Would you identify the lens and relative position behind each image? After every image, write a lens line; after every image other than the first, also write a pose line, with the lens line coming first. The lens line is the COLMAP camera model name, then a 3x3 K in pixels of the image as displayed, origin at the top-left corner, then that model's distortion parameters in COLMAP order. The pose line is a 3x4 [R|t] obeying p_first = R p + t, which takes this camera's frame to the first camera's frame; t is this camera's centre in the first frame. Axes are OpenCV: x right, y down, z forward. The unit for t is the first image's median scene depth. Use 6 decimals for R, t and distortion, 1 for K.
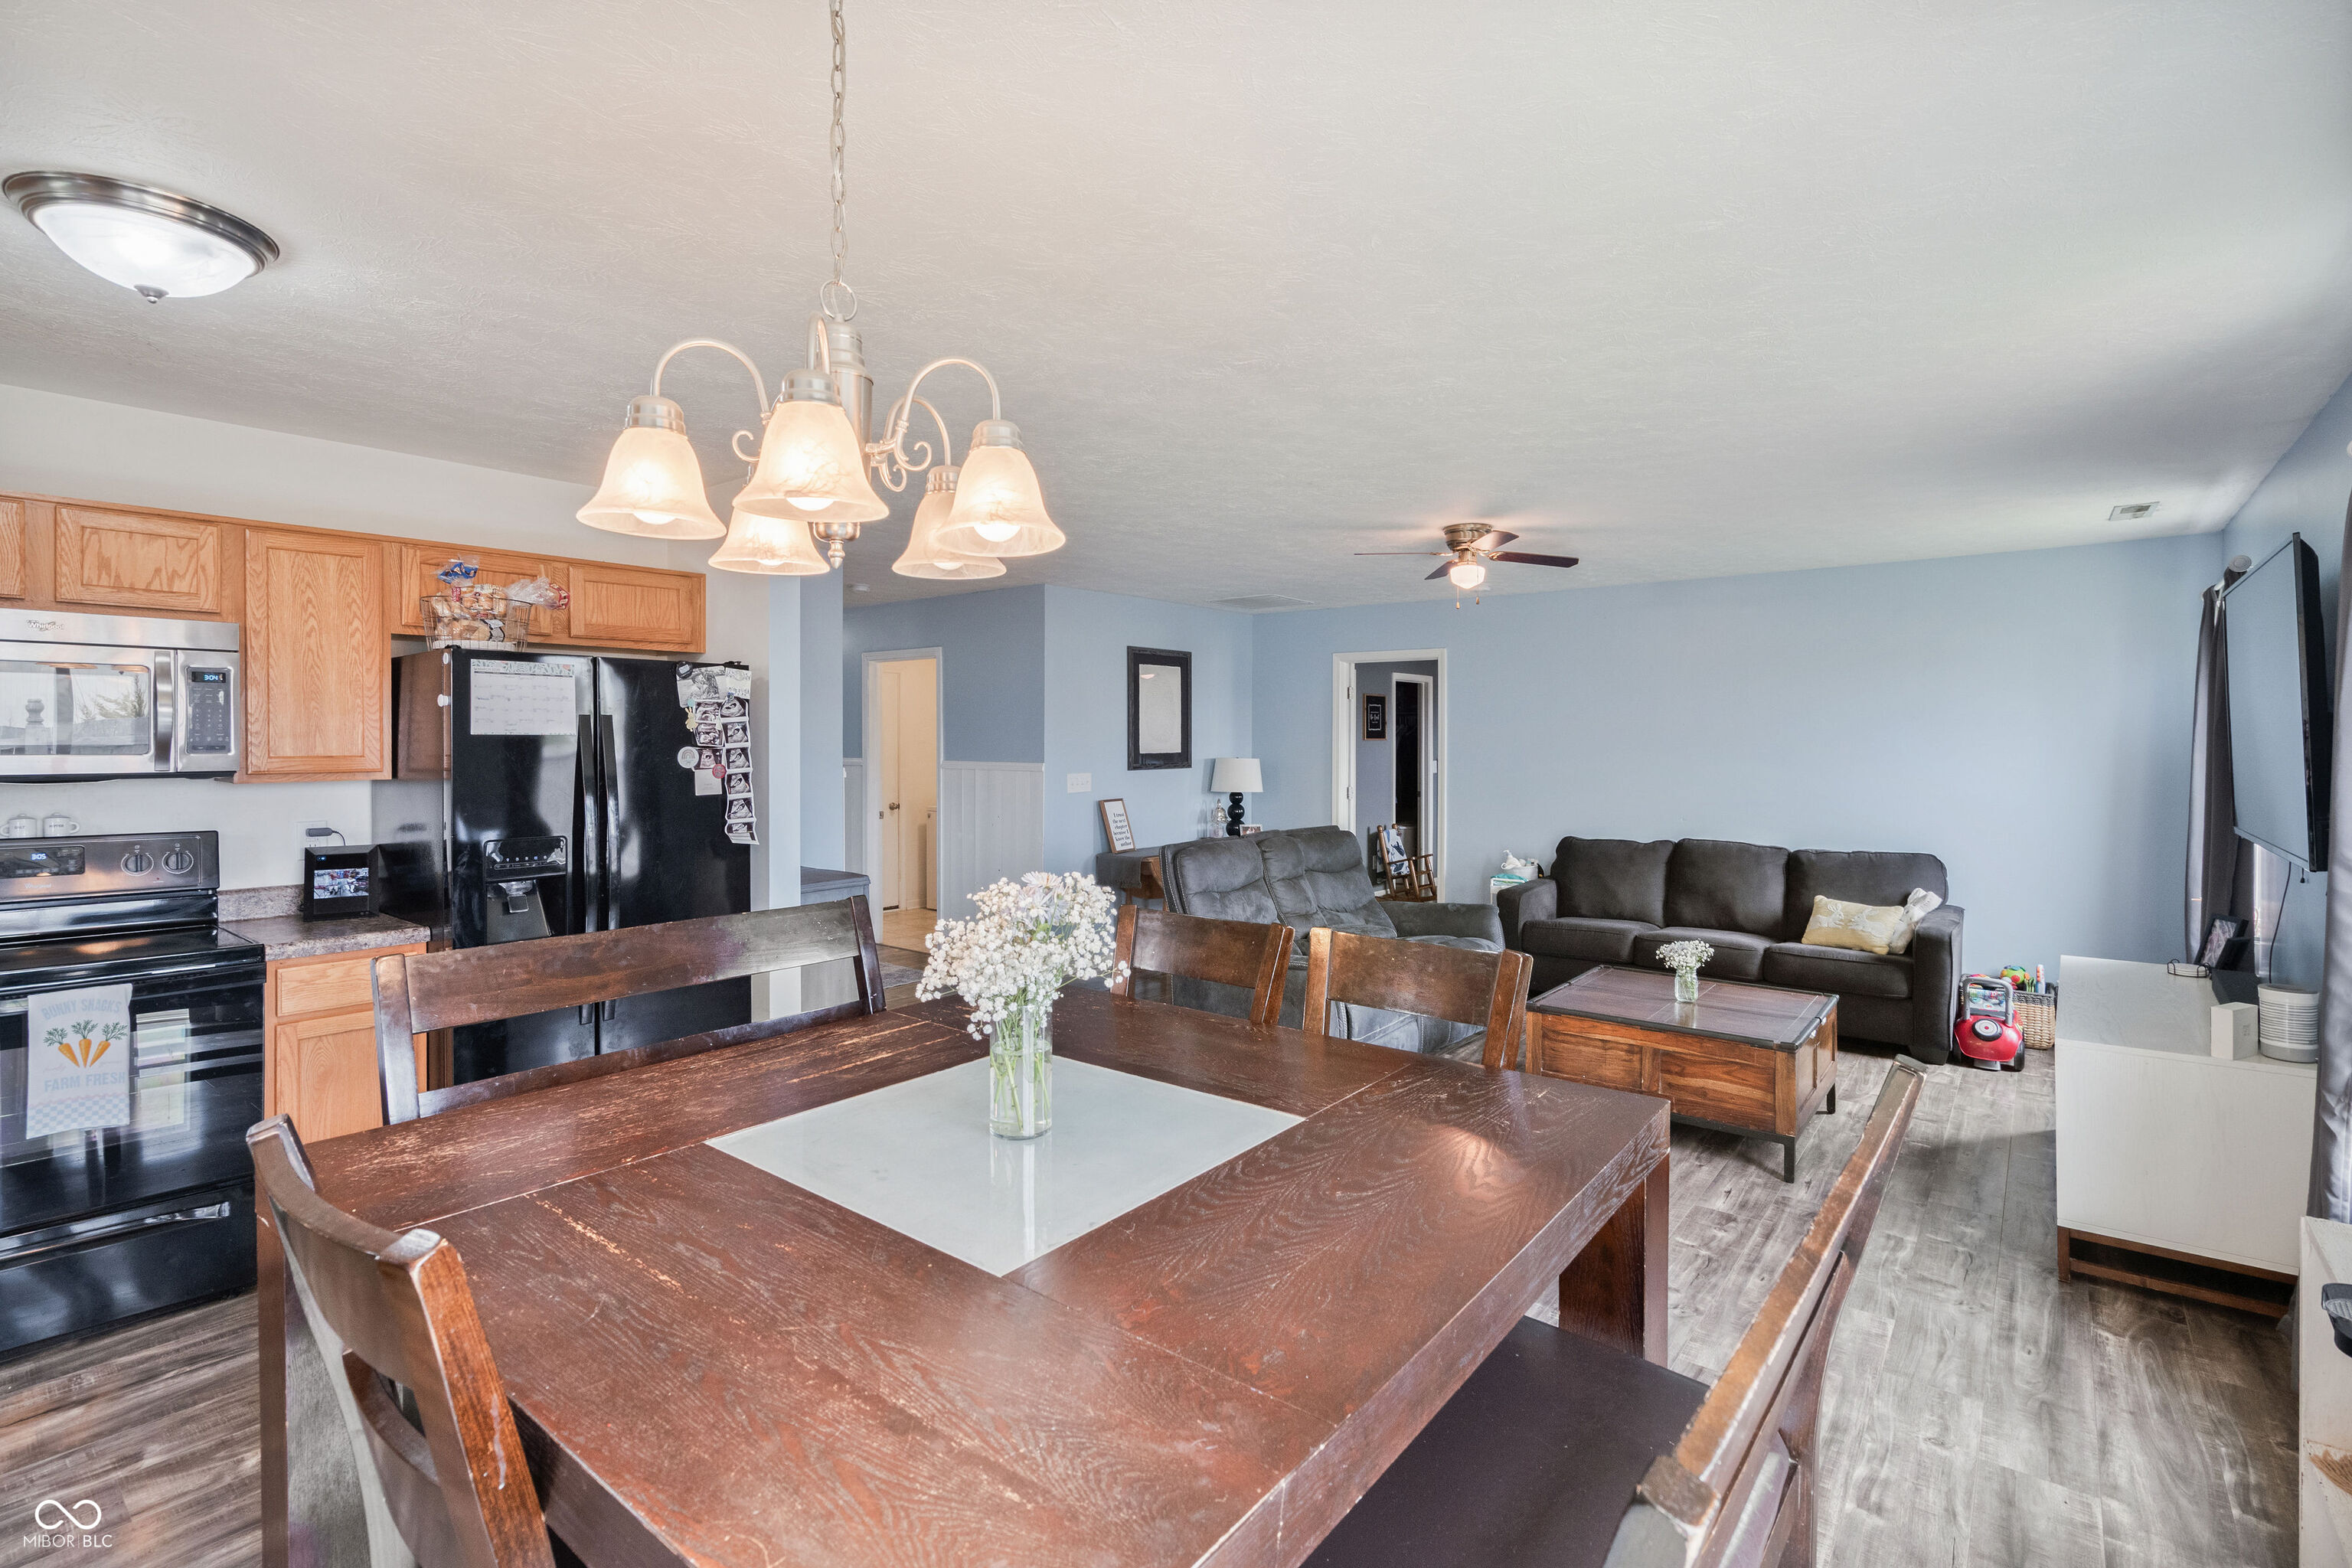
lens RADIAL K [[1079.7, 0, 1176.0], [0, 1079.7, 784.0], [0, 0, 1]] dist [-0.001056, -0.000090]
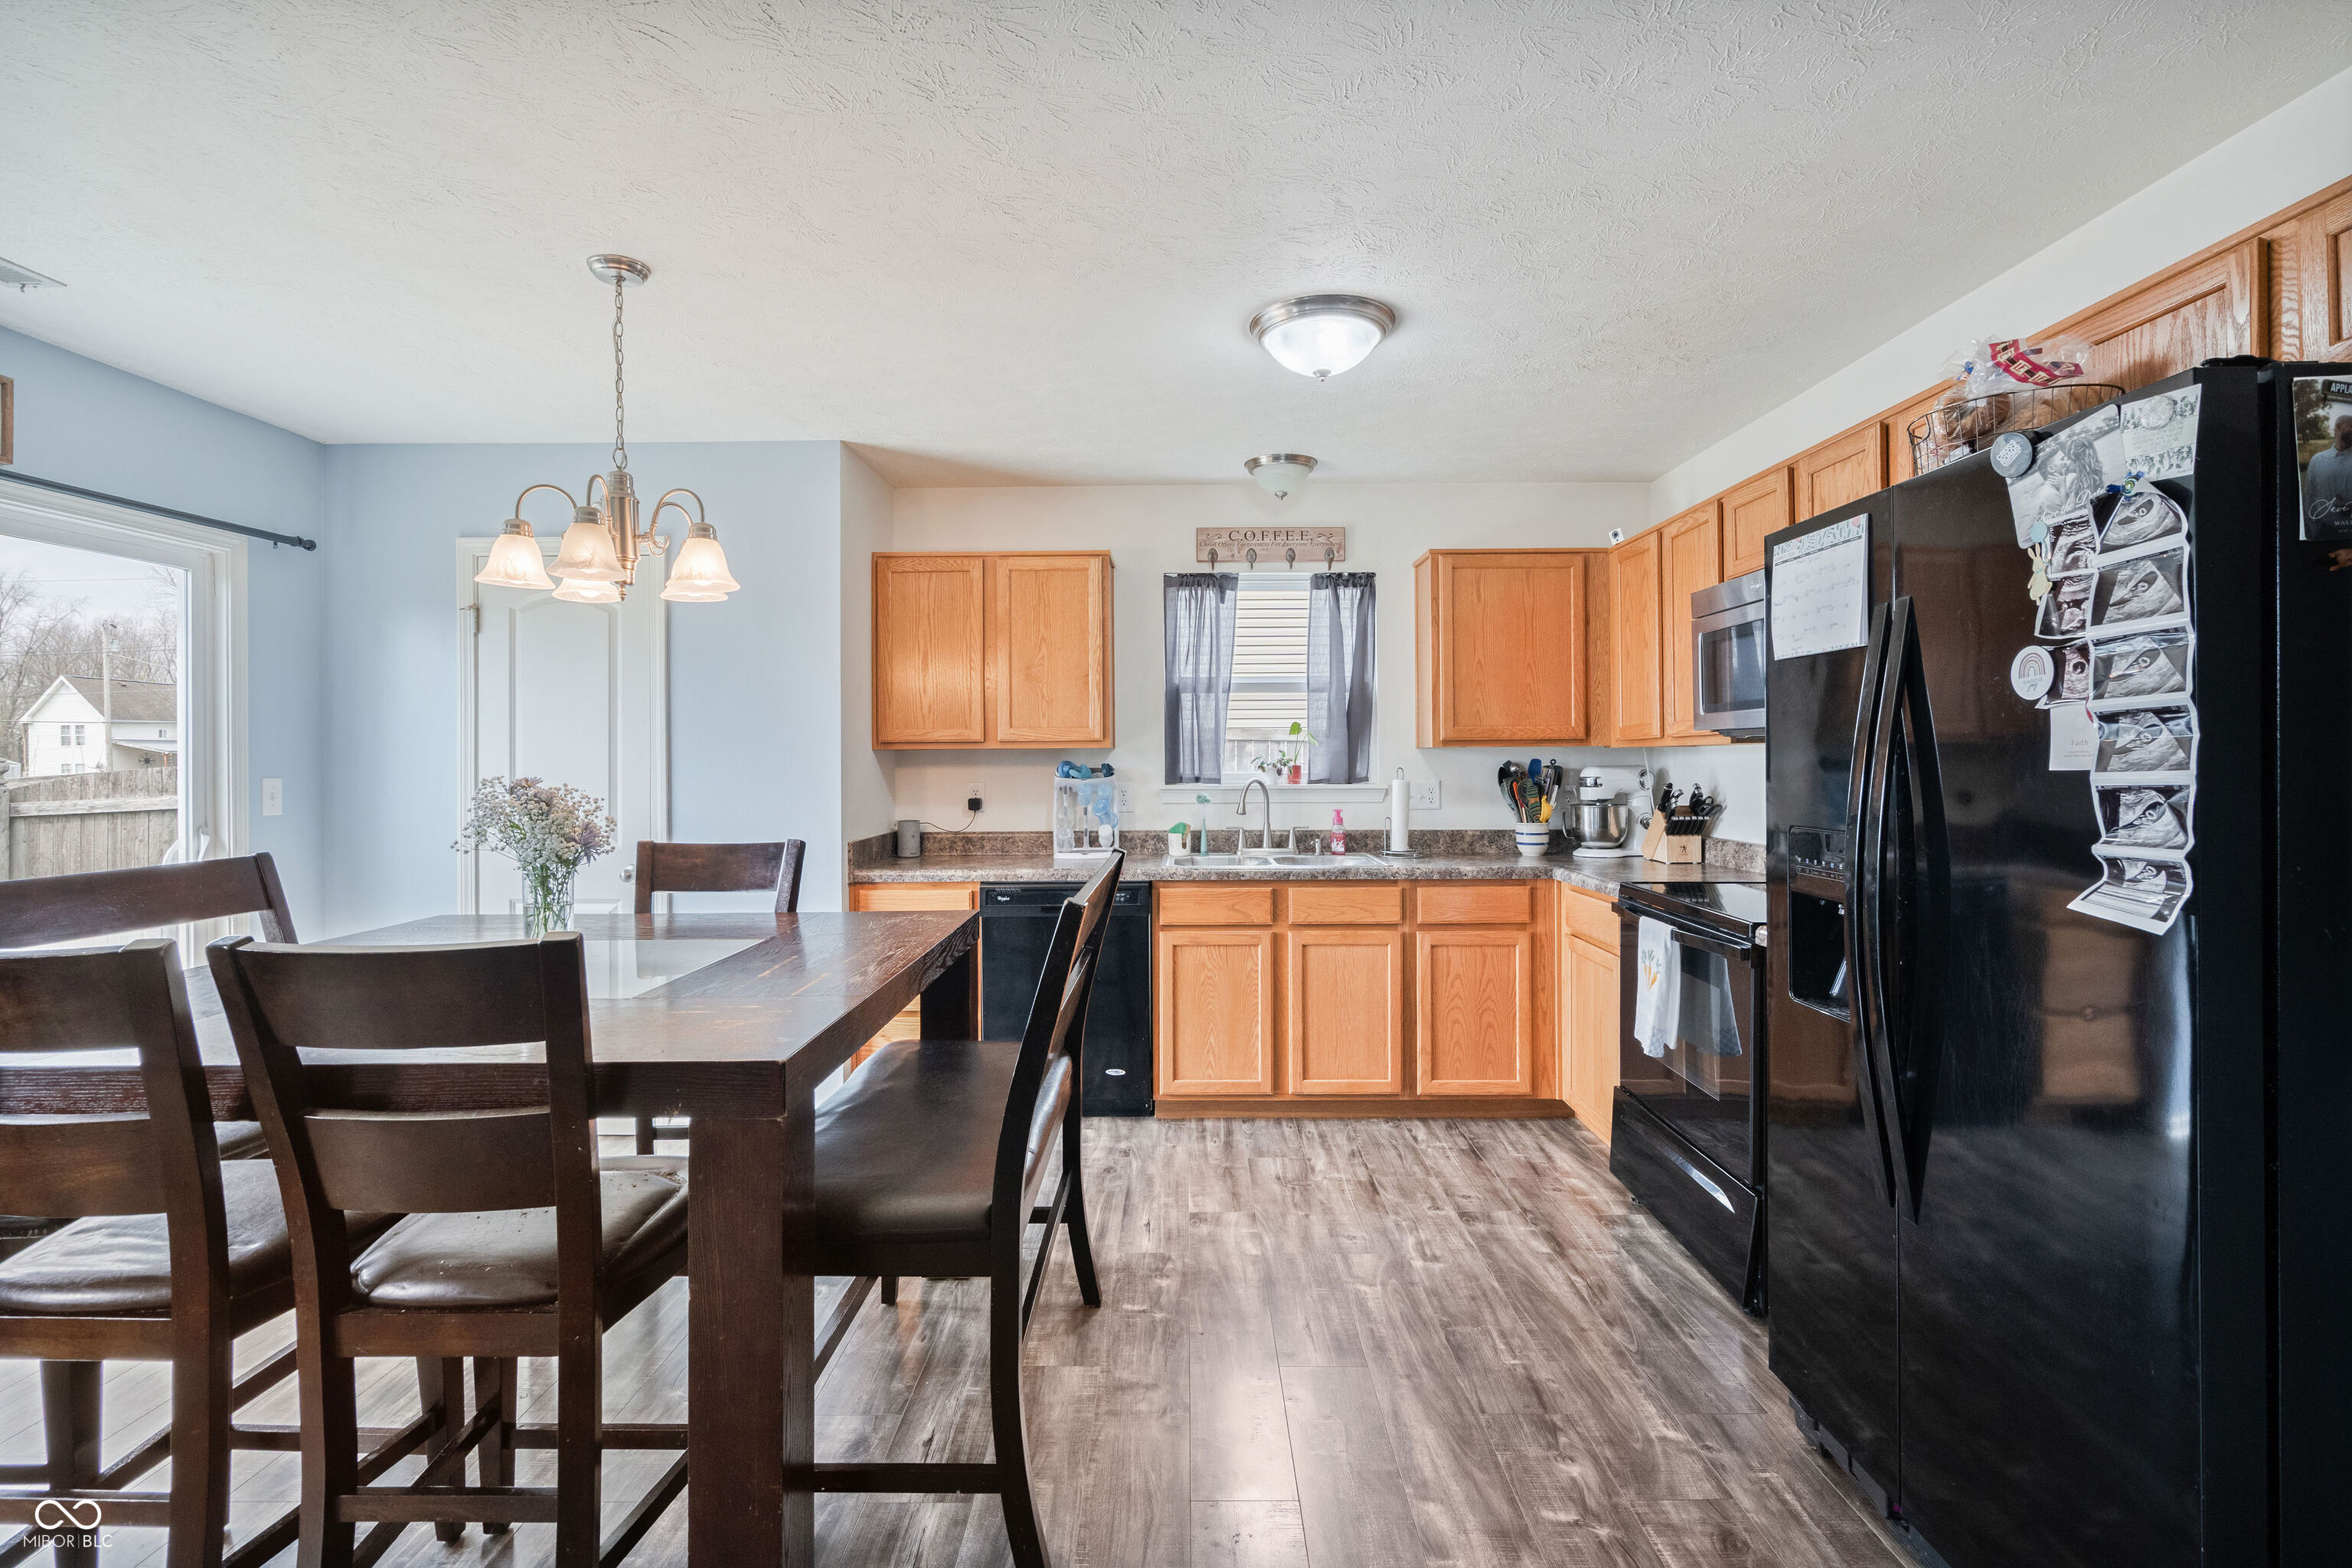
lens RADIAL K [[1079.7, 0, 1176.0], [0, 1079.7, 784.0], [0, 0, 1]] dist [-0.001056, -0.000090]
pose [[-0.780933, 0.018736, -0.624334, 0.049142], [-0.016414, 0.998589, 0.050499, 0.001117], [0.624399, 0.049684, -0.779524, 1.453314]]
